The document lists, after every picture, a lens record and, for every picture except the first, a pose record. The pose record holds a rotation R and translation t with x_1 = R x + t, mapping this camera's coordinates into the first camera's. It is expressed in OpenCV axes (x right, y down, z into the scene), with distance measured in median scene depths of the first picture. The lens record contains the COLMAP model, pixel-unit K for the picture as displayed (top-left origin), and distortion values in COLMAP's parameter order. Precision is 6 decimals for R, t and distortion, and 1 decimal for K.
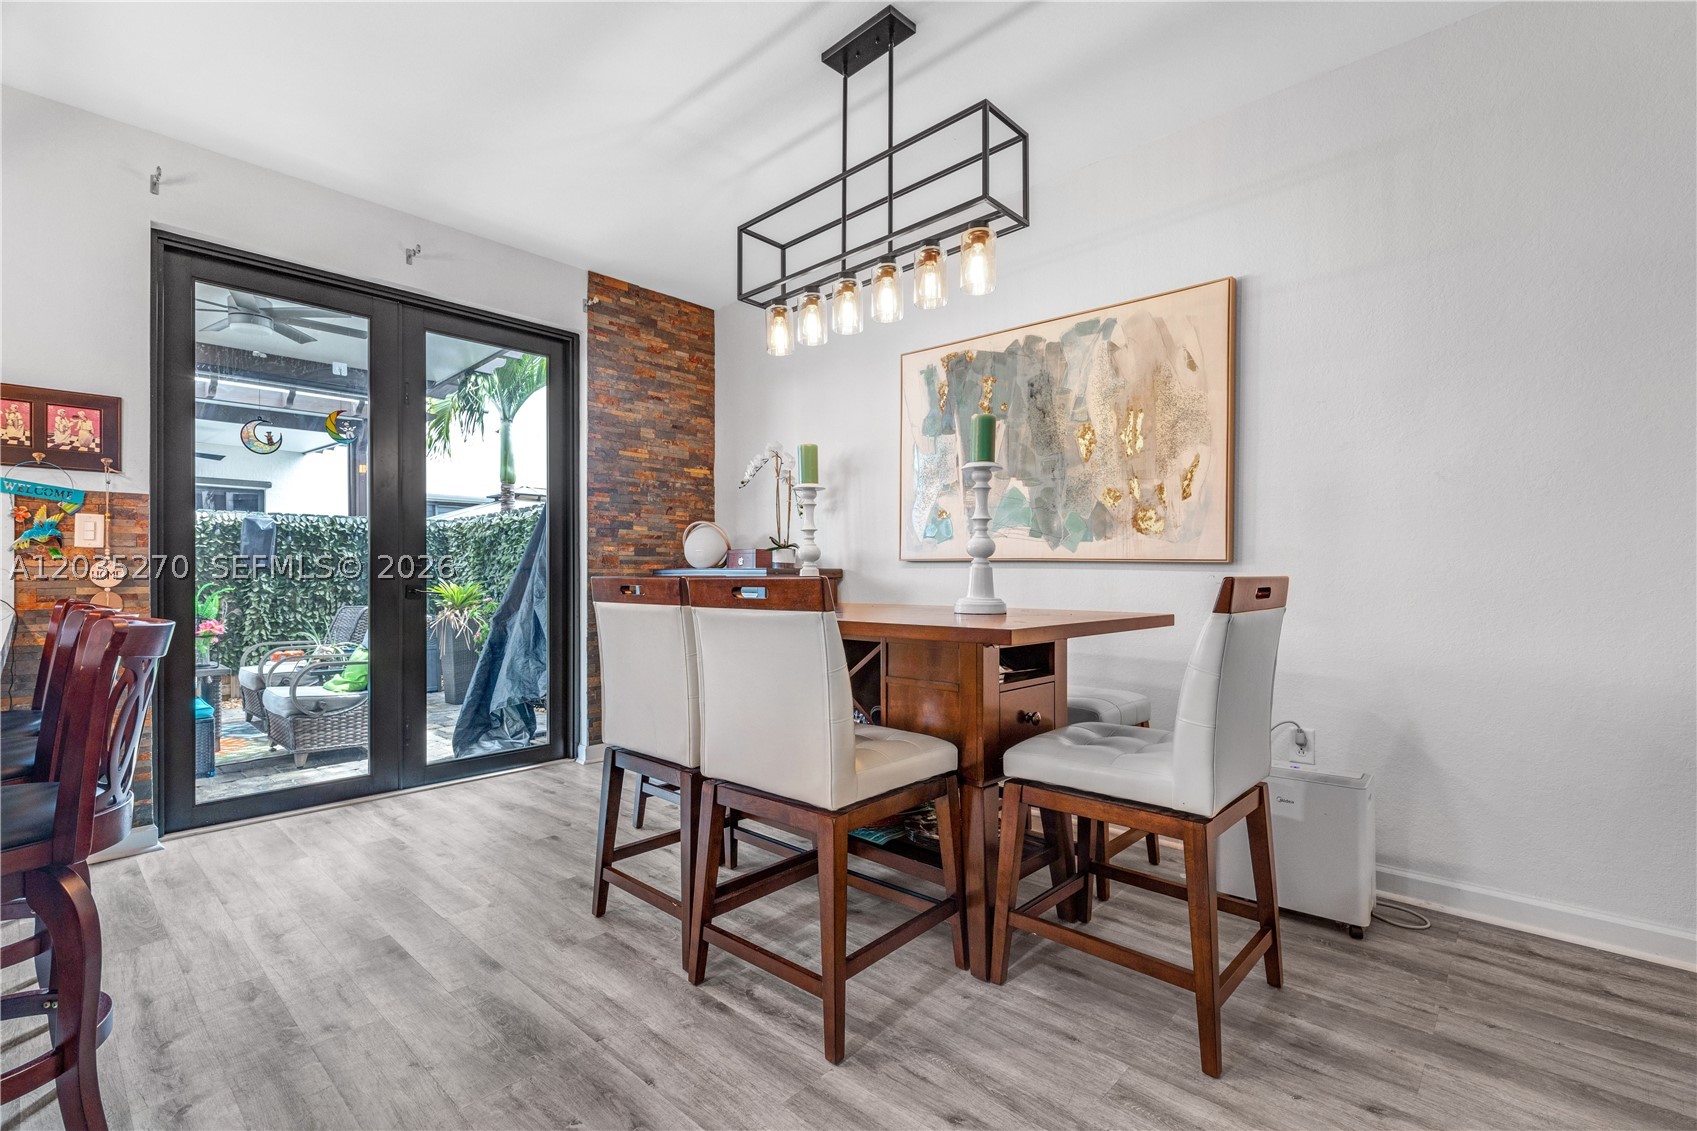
lens RADIAL K [[771.8, 0, 838.0], [0, 771.8, 570.2], [0, 0, 1]] dist [0.006185, 0.000468]
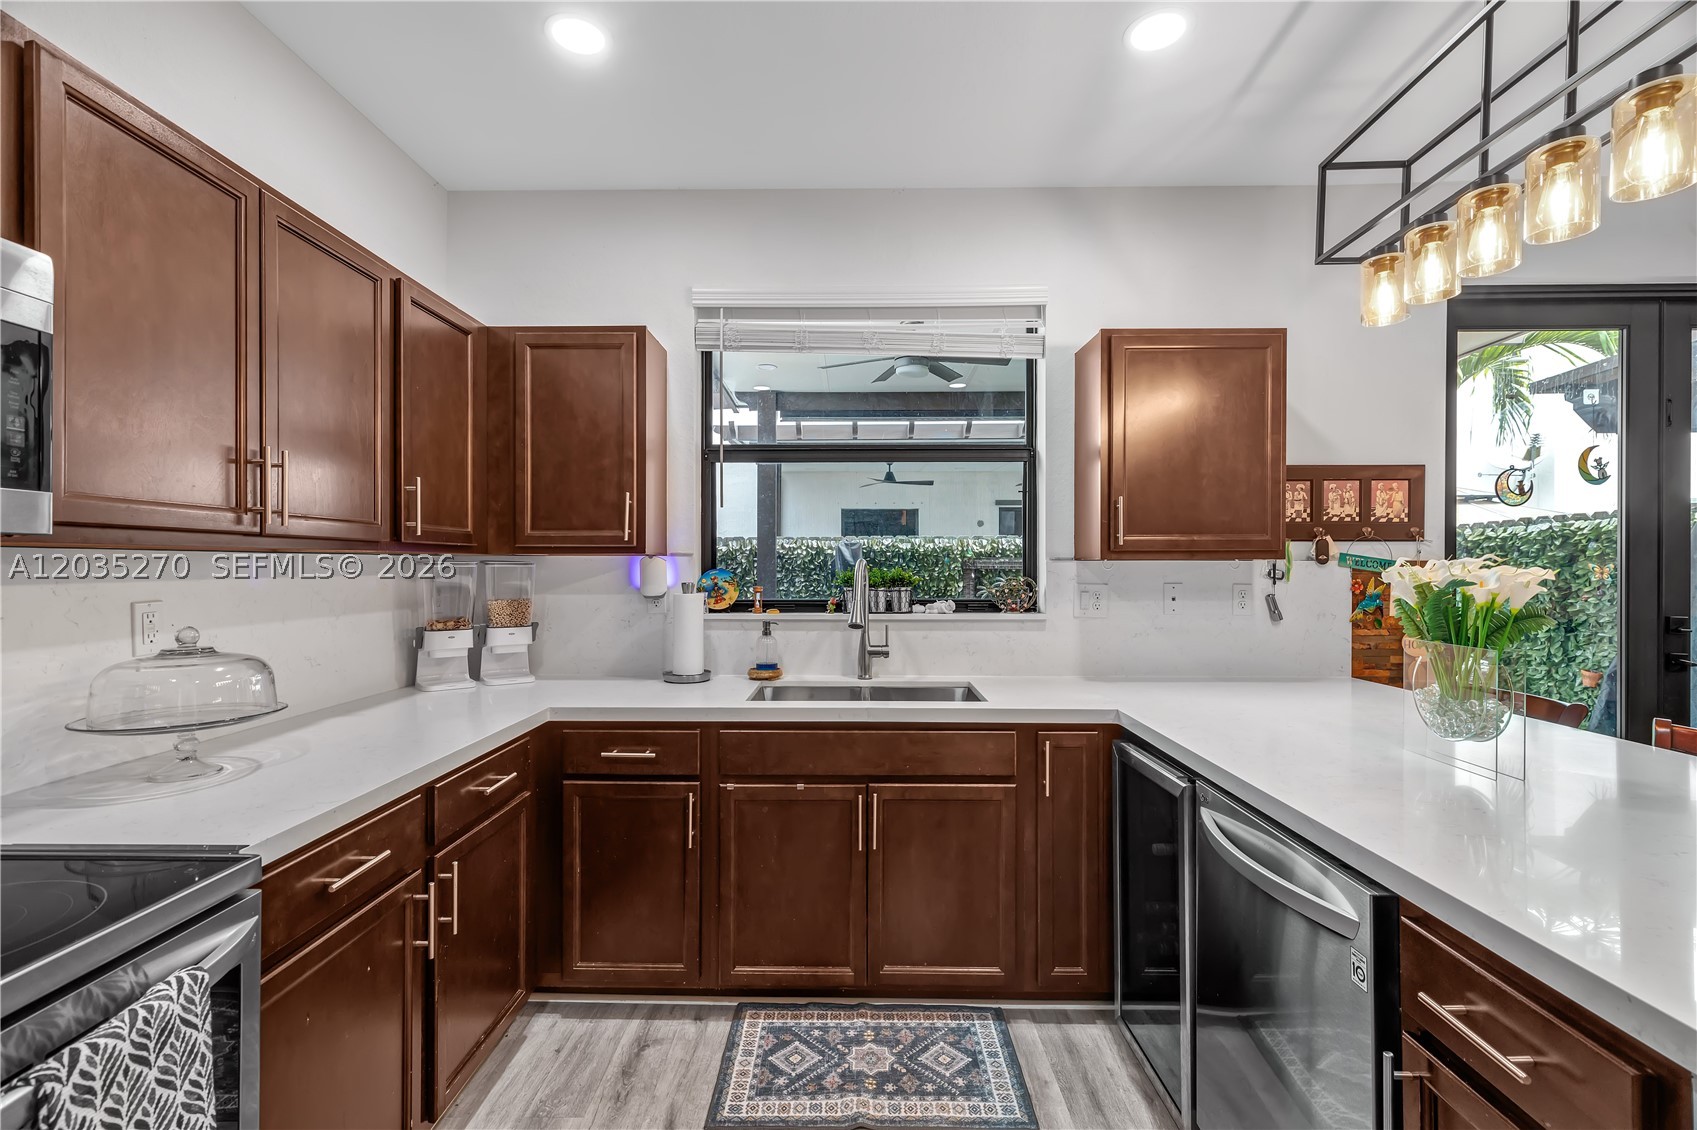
lens RADIAL K [[761.3, 0, 837.9], [0, 761.3, 566.3], [0, 0, 1]] dist [0.009005, -0.000227]
pose [[0.670415, 0.003227, -0.741979, -0.631831], [0.002244, 0.999977, 0.006378, -0.090854], [0.741983, -0.005941, 0.670392, -0.188538]]
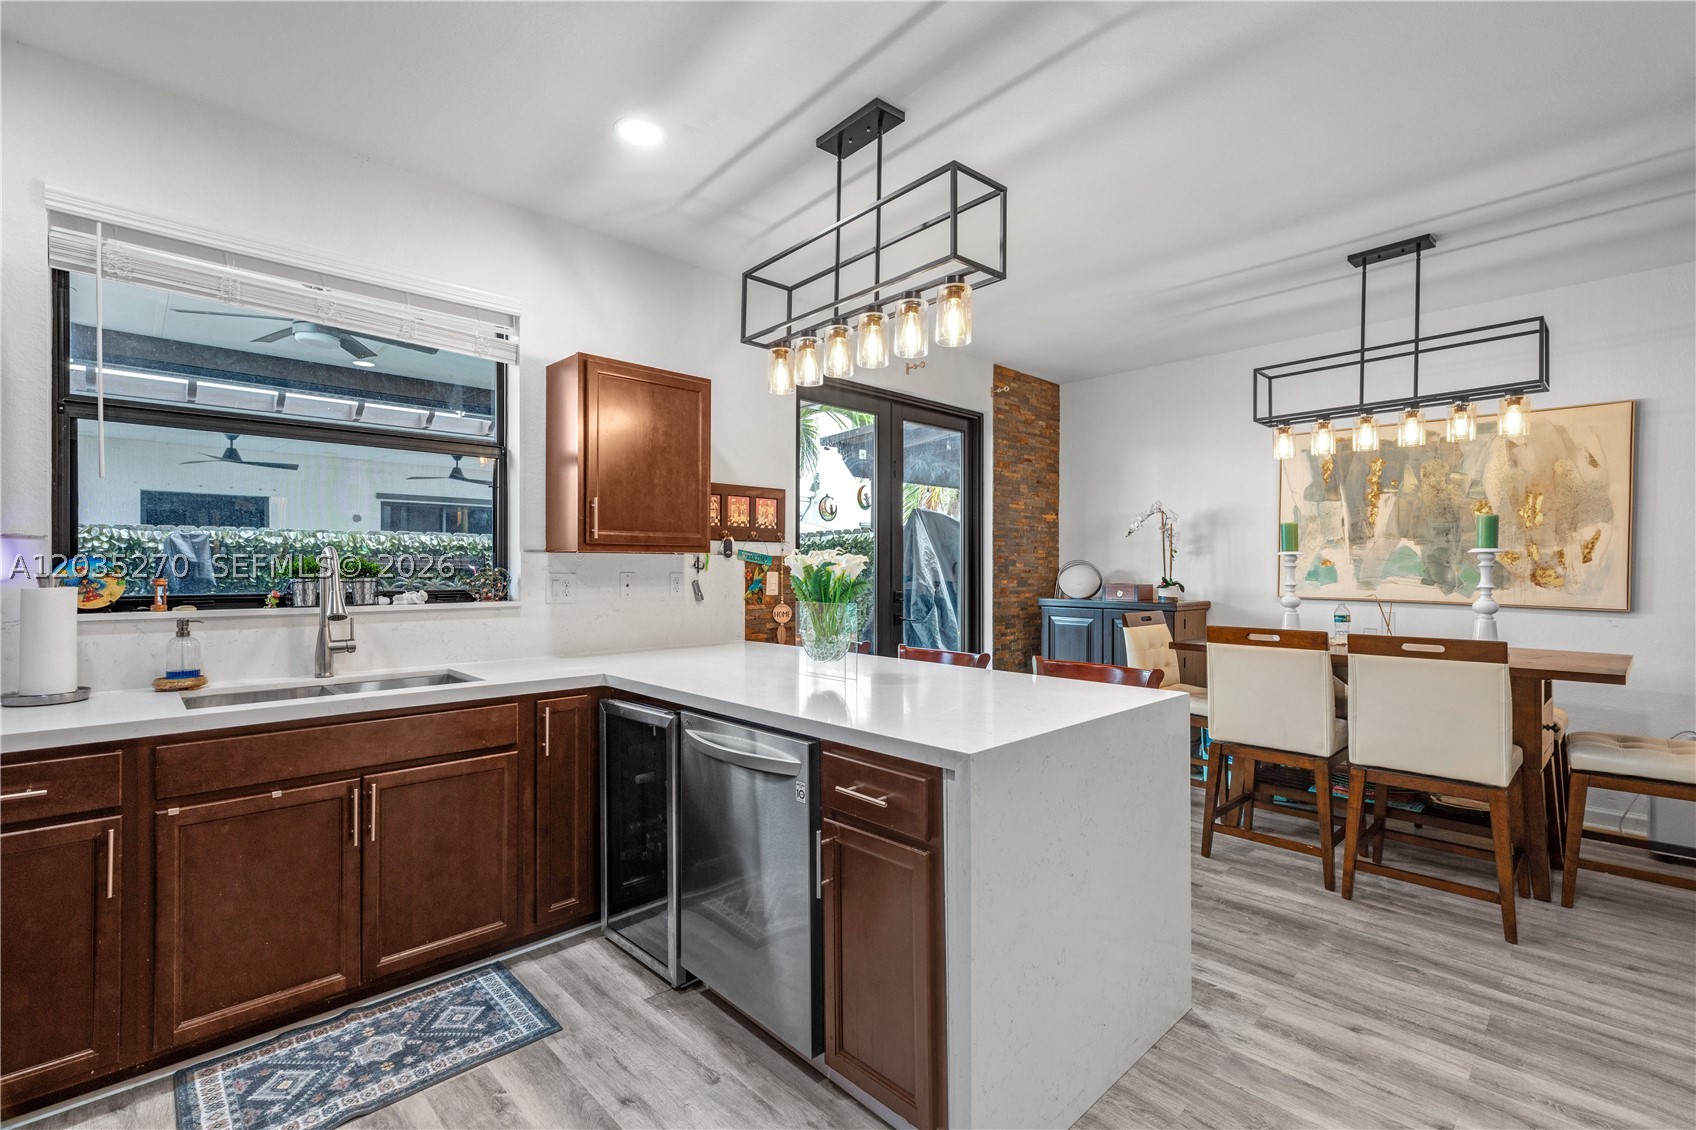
lens RADIAL K [[760.9, 0, 837.4], [0, 760.9, 566.3], [0, 0, 1]] dist [0.009005, -0.000227]
pose [[0.998168, 0.002076, -0.060461, -0.669633], [-0.001966, 0.999996, 0.001882, -0.075811], [0.060465, -0.001760, 0.998169, -0.351962]]
